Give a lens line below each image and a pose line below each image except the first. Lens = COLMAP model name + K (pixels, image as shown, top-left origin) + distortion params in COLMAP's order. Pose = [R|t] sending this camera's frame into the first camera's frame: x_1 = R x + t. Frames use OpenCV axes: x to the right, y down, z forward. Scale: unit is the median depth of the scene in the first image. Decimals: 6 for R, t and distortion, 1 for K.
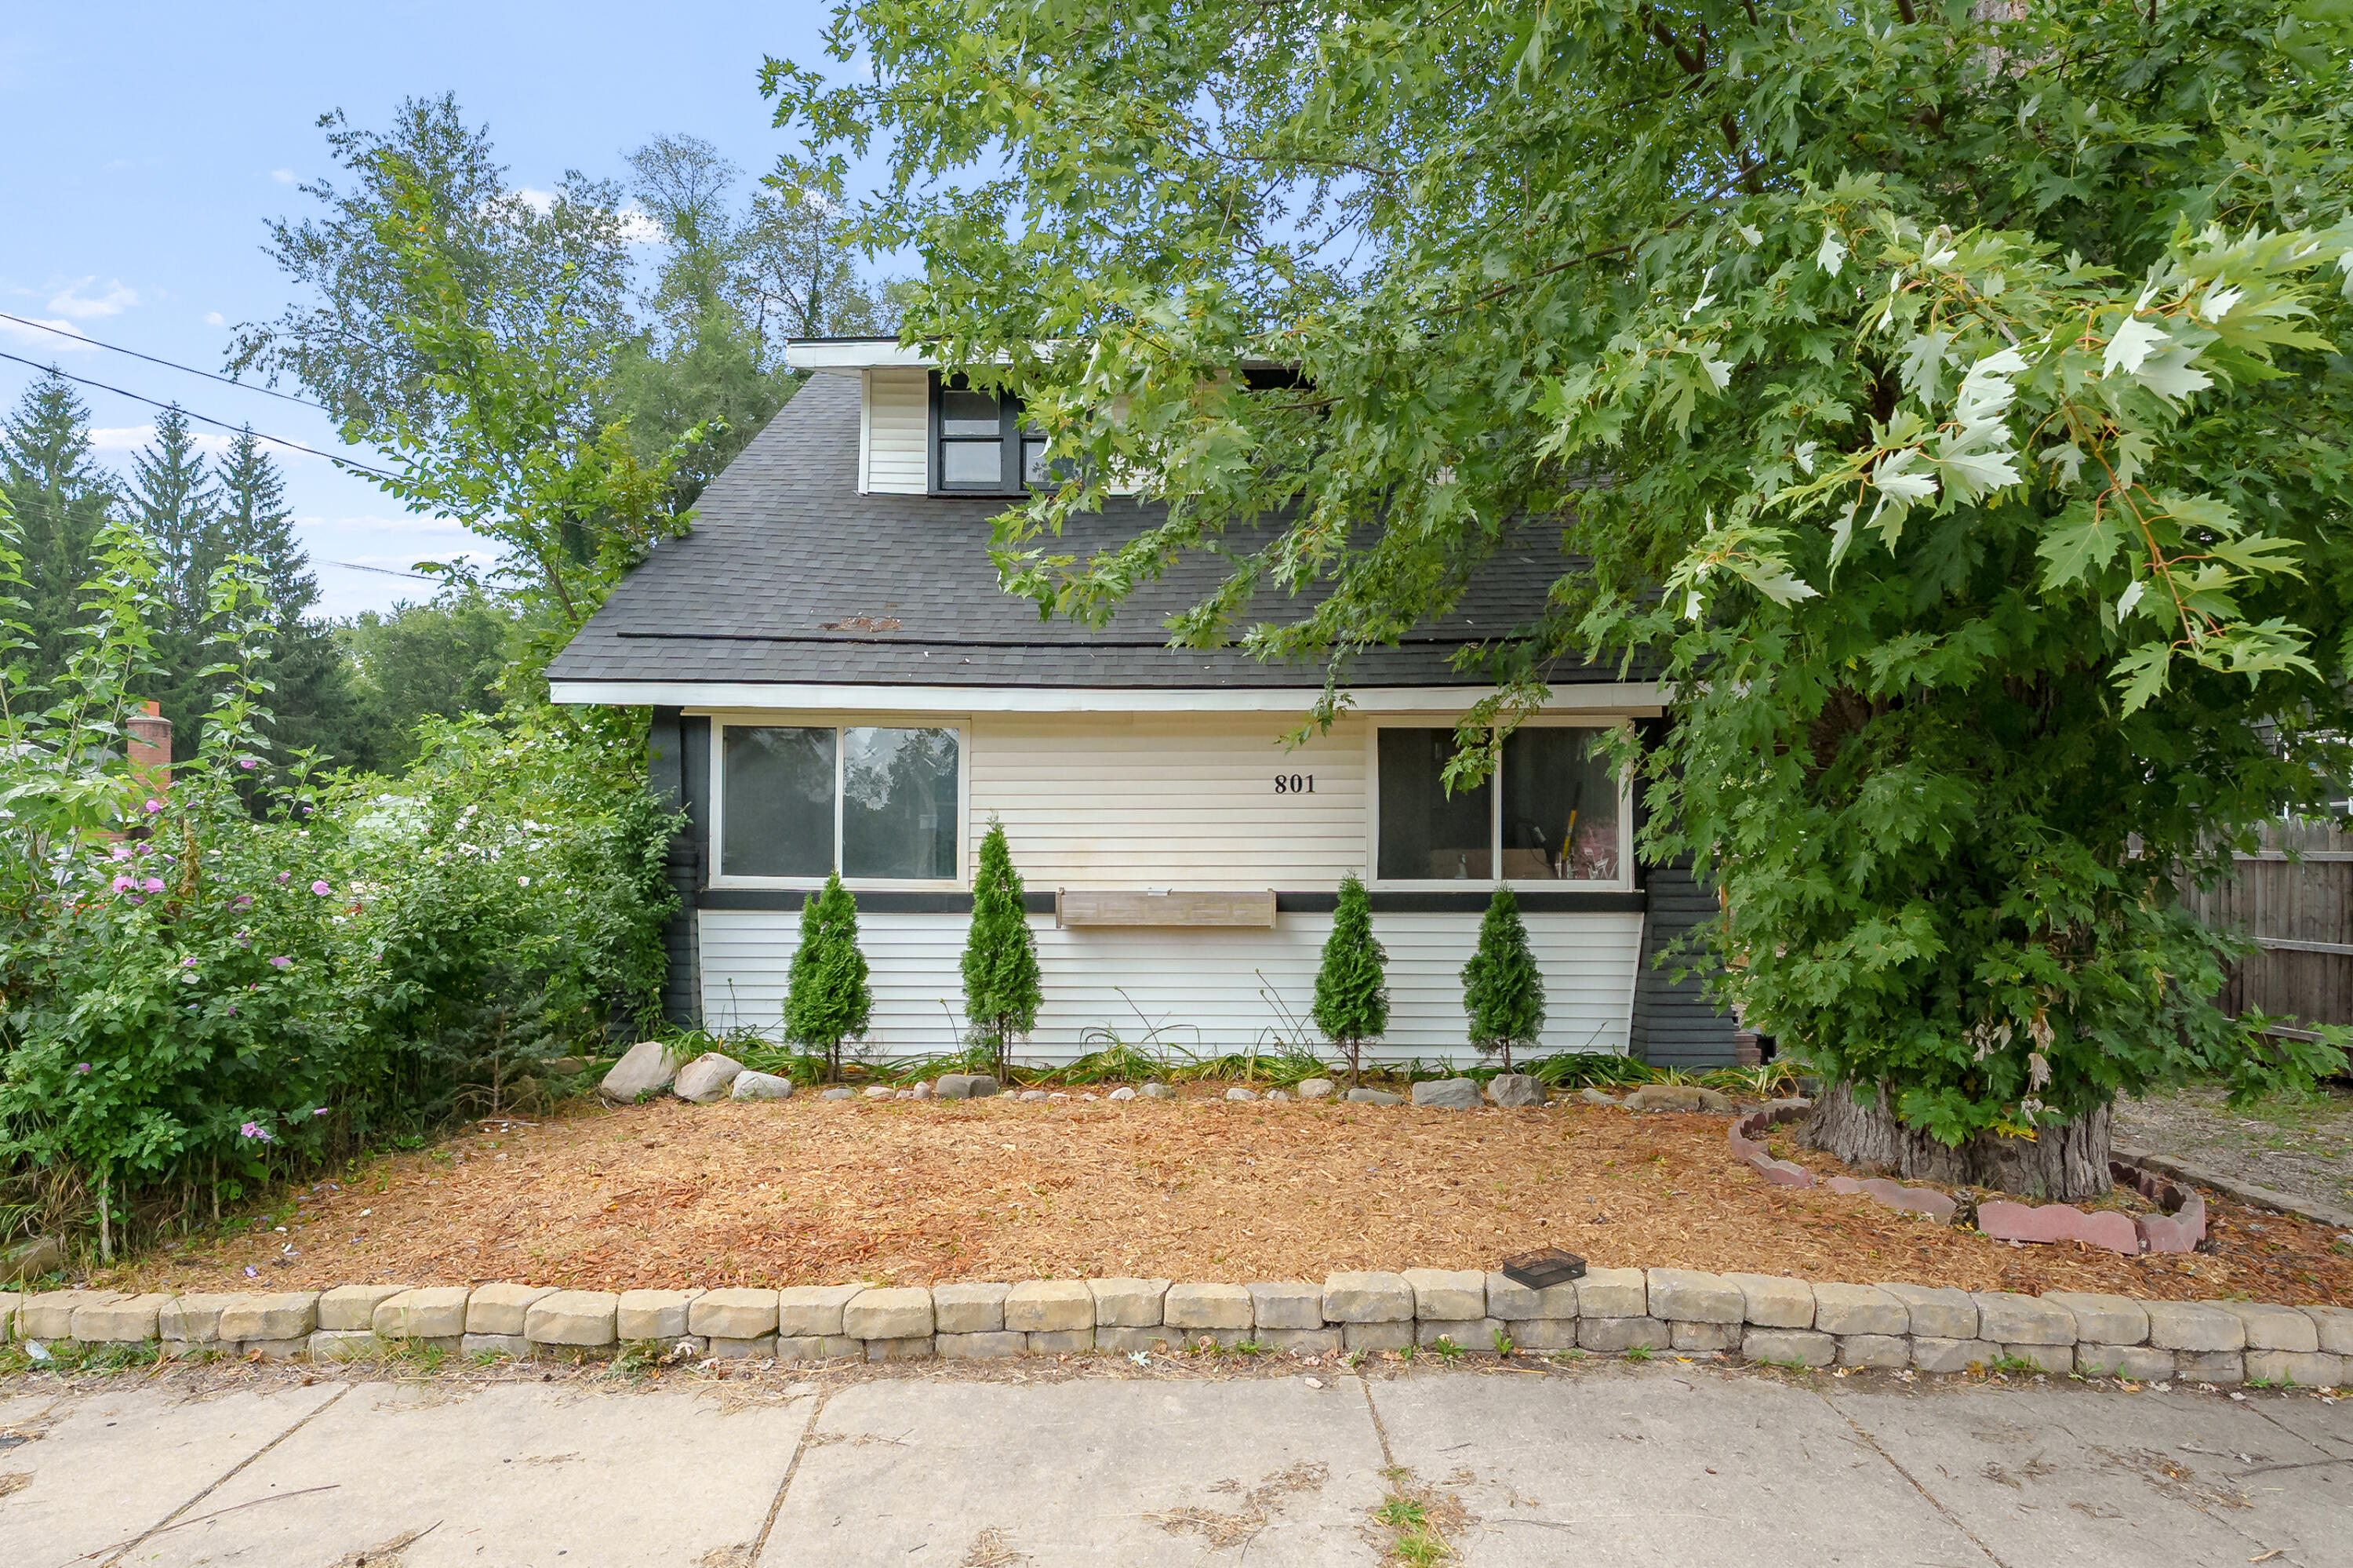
lens RADIAL K [[1083.8, 0, 1064.7], [0, 1083.8, 834.2], [0, 0, 1]] dist [-0.006692, 0.001959]
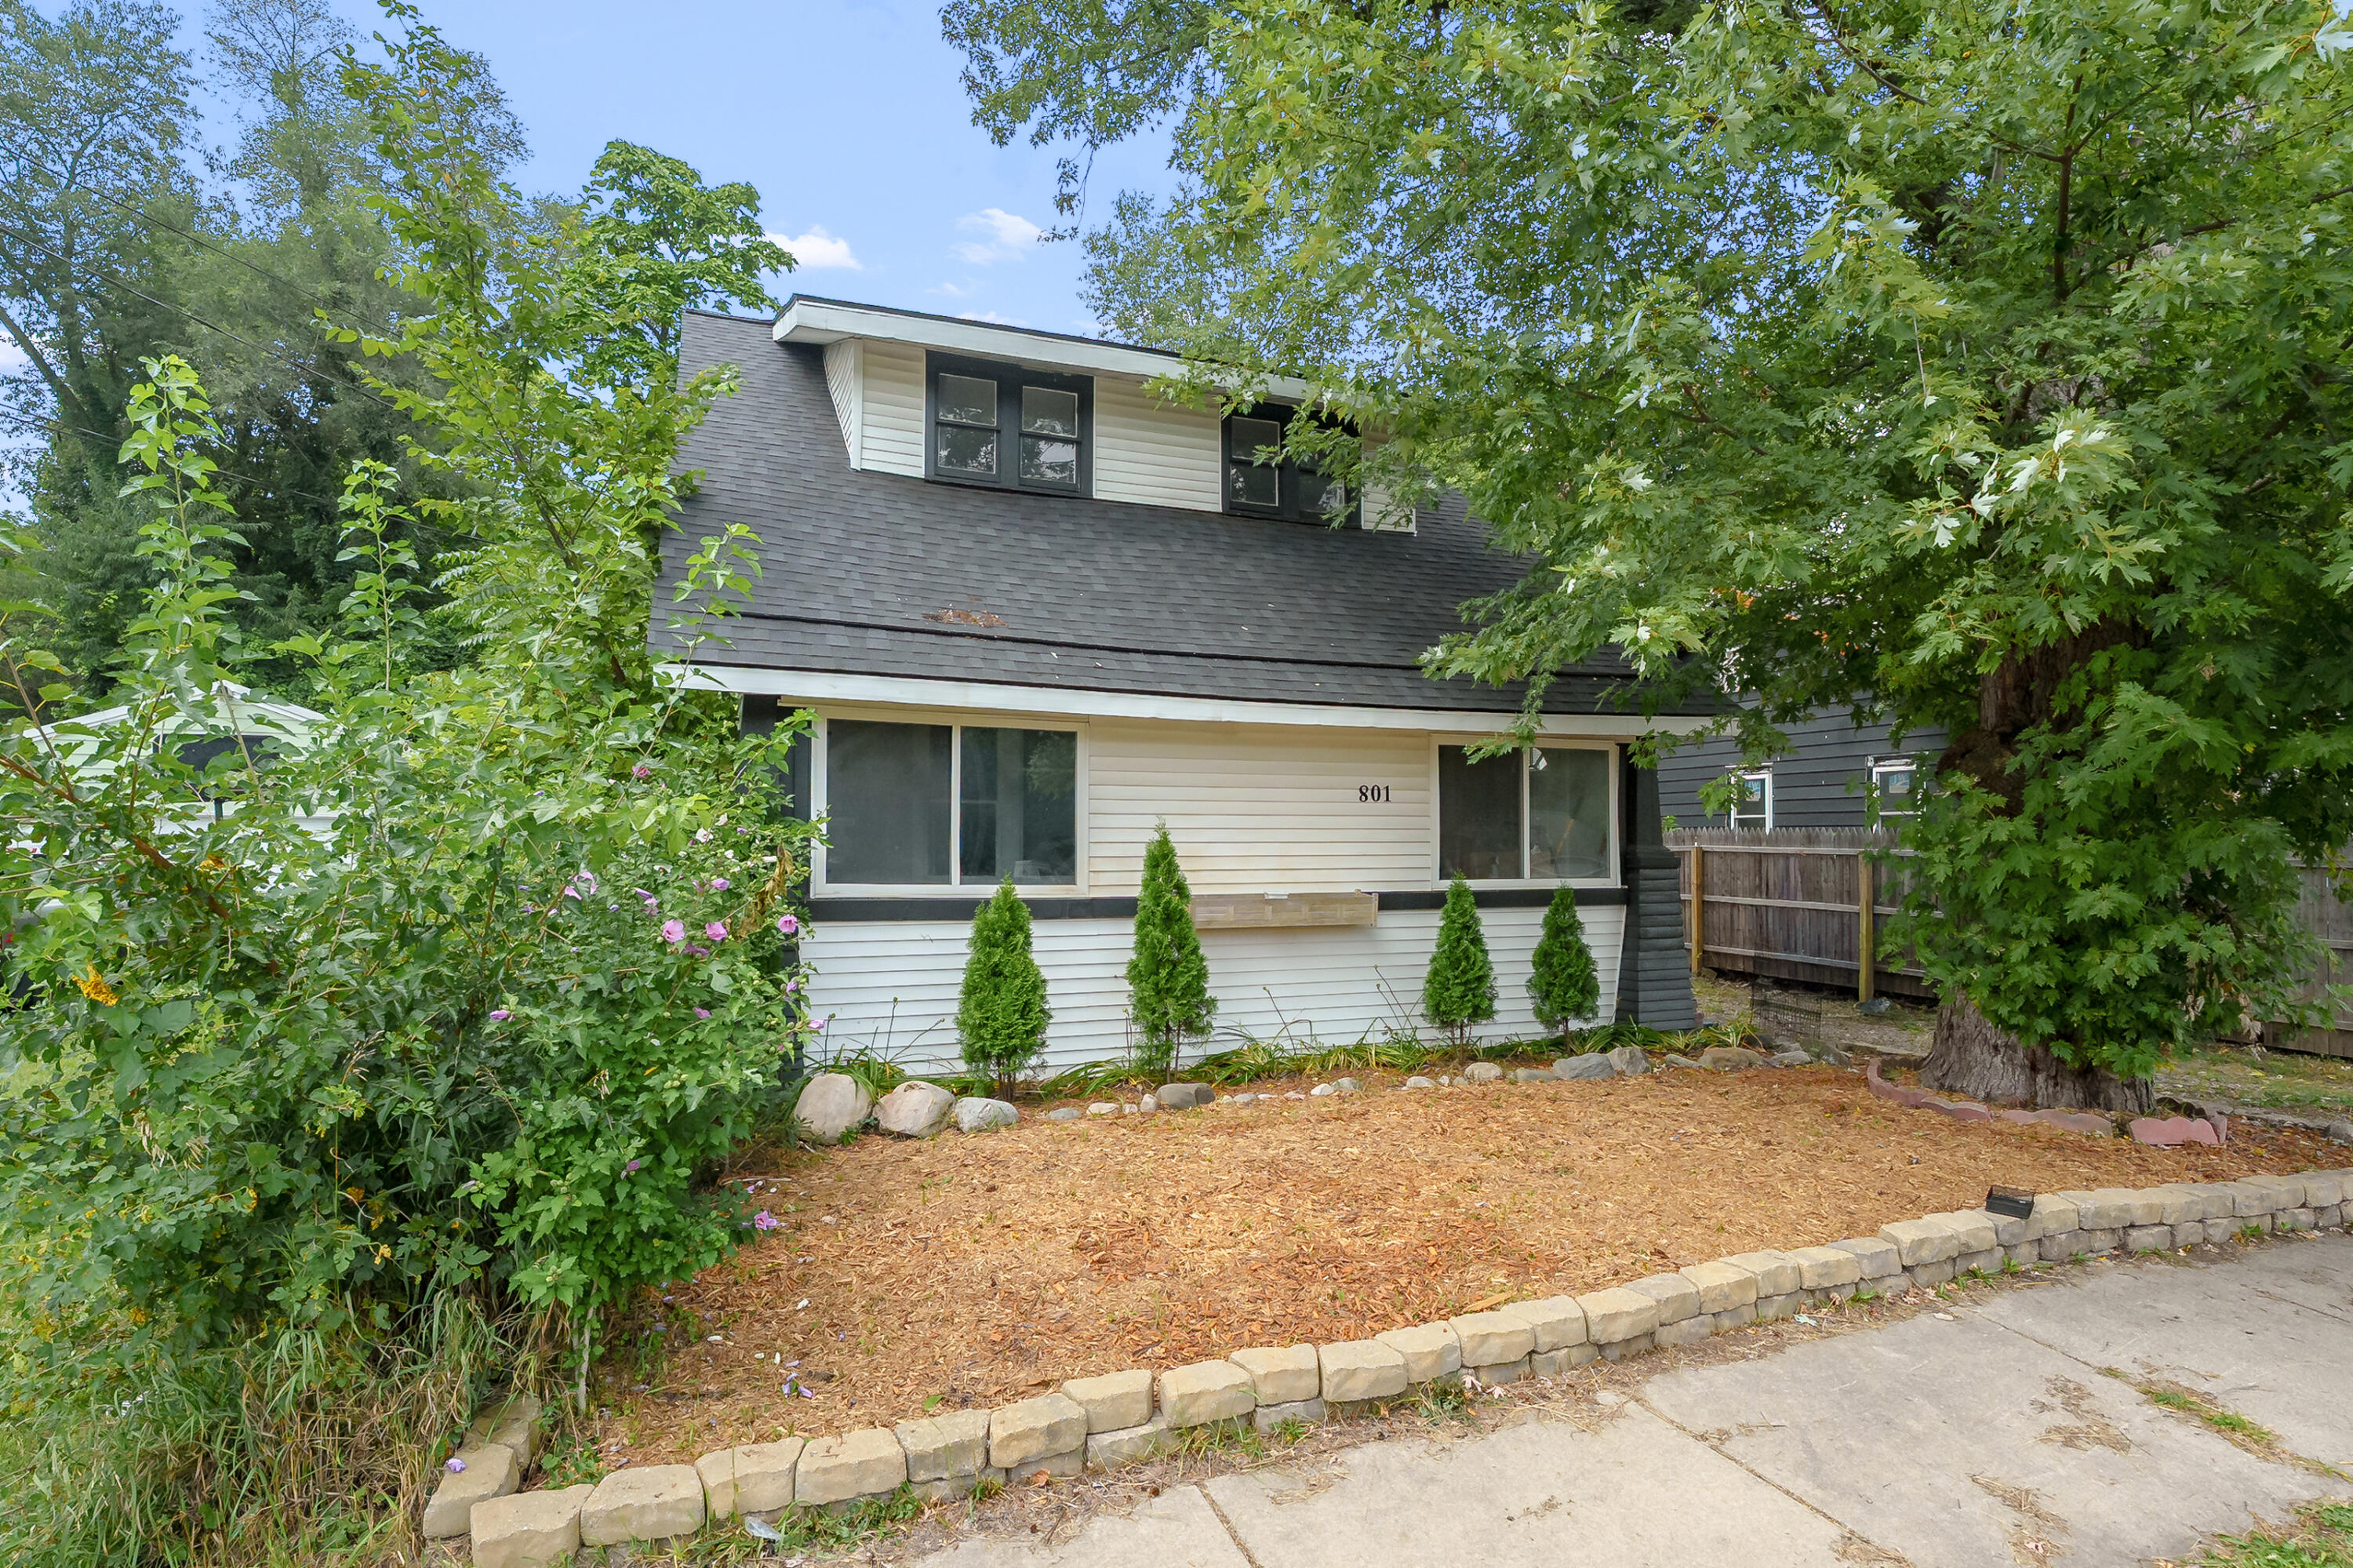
lens RADIAL K [[1083.8, 0, 1074.6], [0, 1083.8, 800.2], [0, 0, 1]] dist [-0.006692, 0.001959]
pose [[0.938312, 0.012339, 0.345569, -0.497099], [-0.008008, 0.999871, -0.013958, -0.023702], [-0.345696, 0.010330, 0.938290, 0.082521]]
